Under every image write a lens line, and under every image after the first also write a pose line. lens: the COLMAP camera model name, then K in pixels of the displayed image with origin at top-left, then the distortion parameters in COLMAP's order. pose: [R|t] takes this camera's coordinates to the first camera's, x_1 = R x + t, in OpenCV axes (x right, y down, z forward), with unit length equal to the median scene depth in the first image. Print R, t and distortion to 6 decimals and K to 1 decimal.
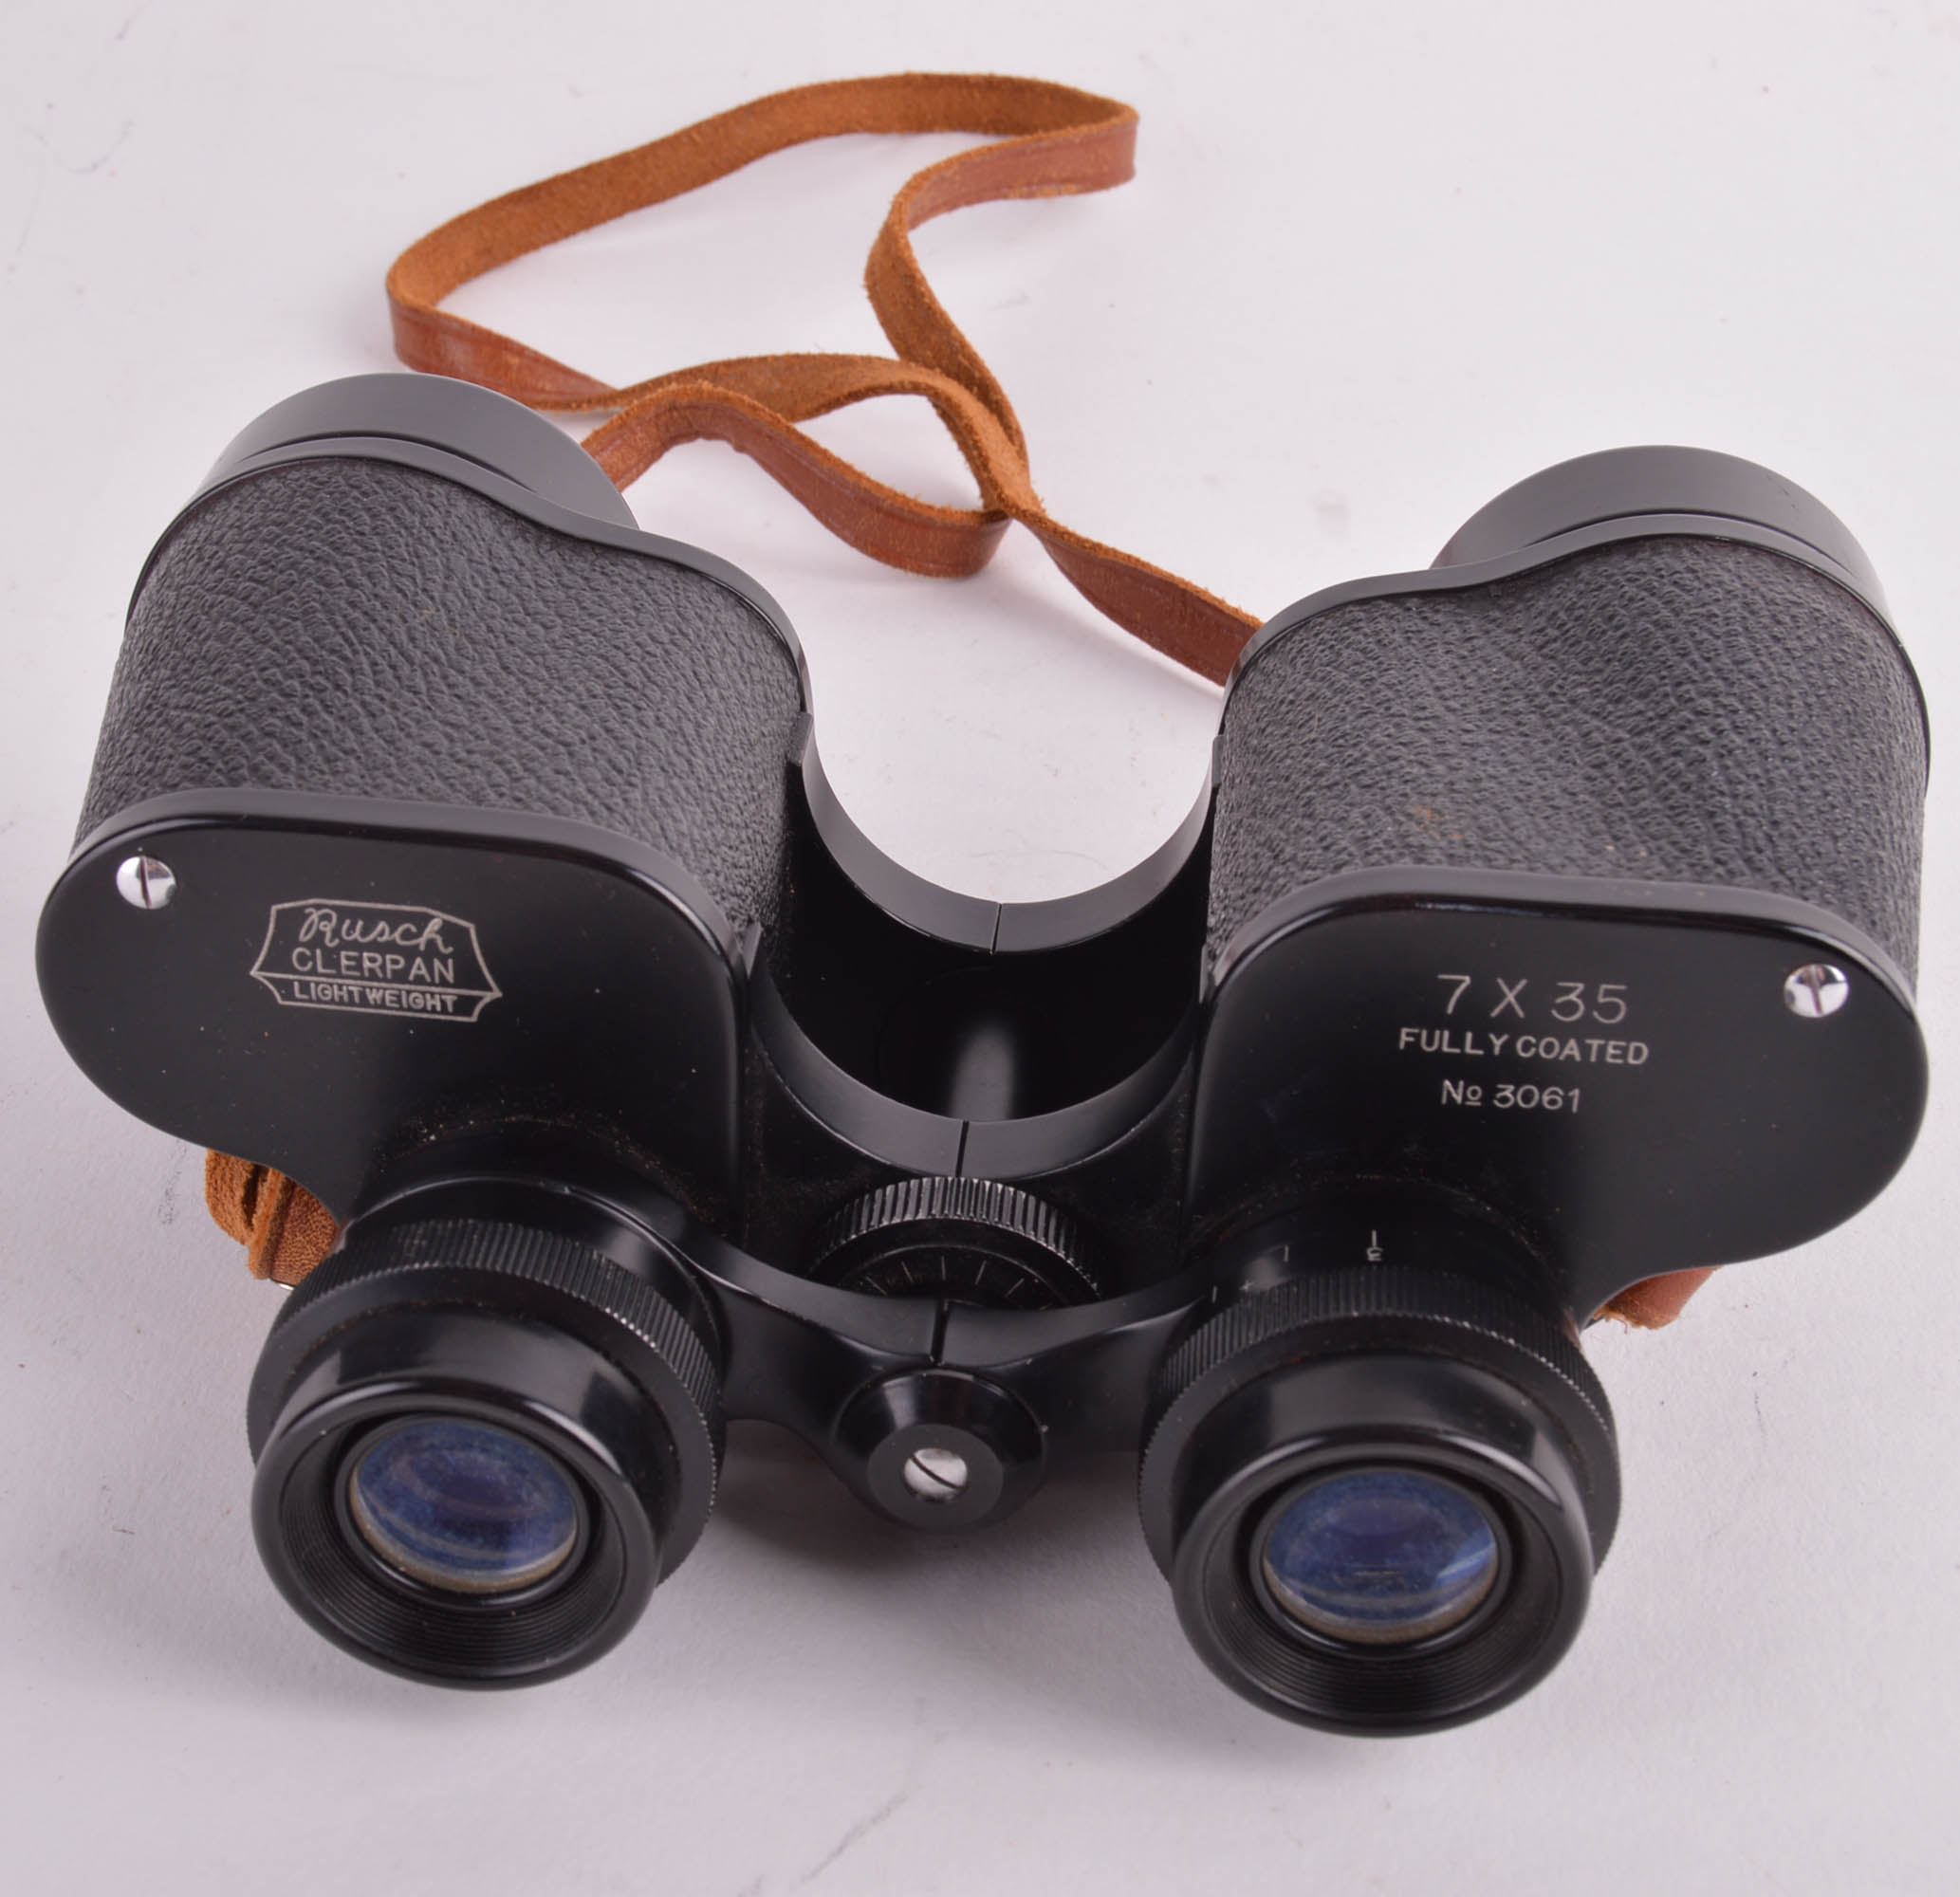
lens RADIAL K [[3802.1, 0, 979.9], [0, 3802.1, 947.9], [0, 0, 1]] dist [-0.069255, 0.000000]
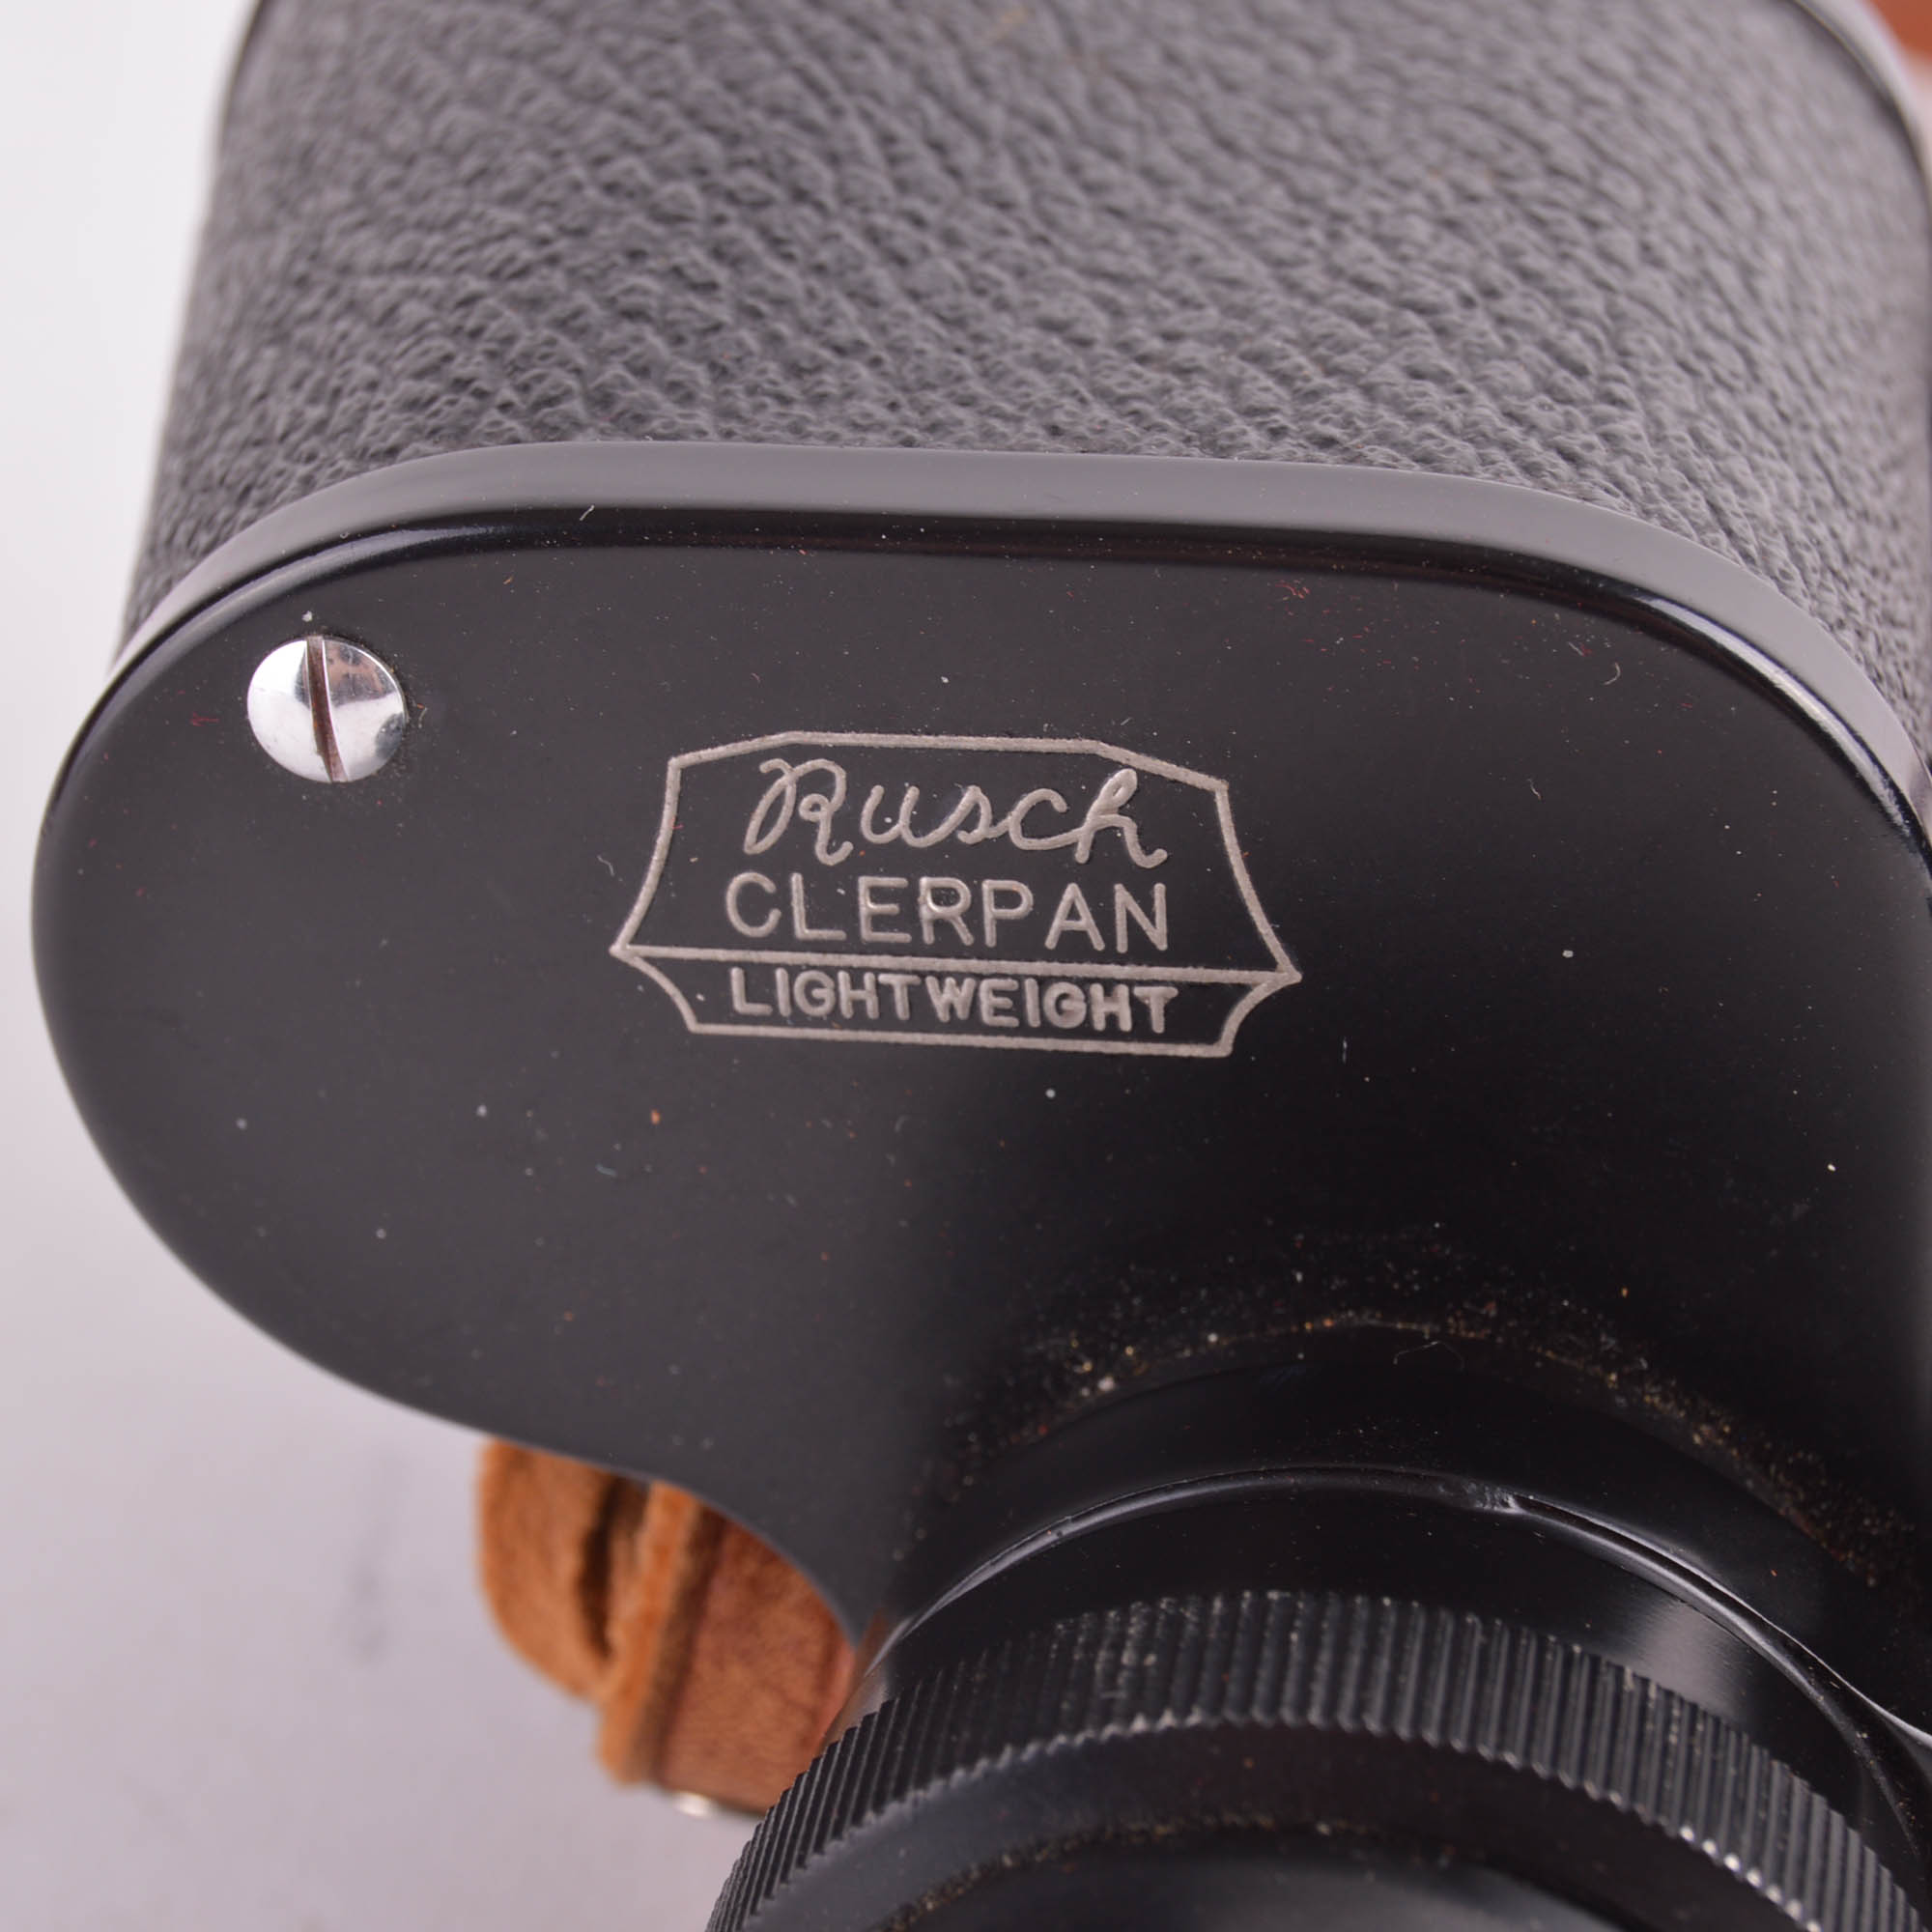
lens RADIAL K [[6891.6, 0, 966.0], [0, 6891.6, 966.6], [0, 0, 1]] dist [0.004632, 0.000000]
pose [[0.994567, -0.041769, -0.095351, -0.093428], [0.038634, 0.998658, -0.034489, 0.032456], [0.096663, 0.030618, 0.994846, 0.333757]]
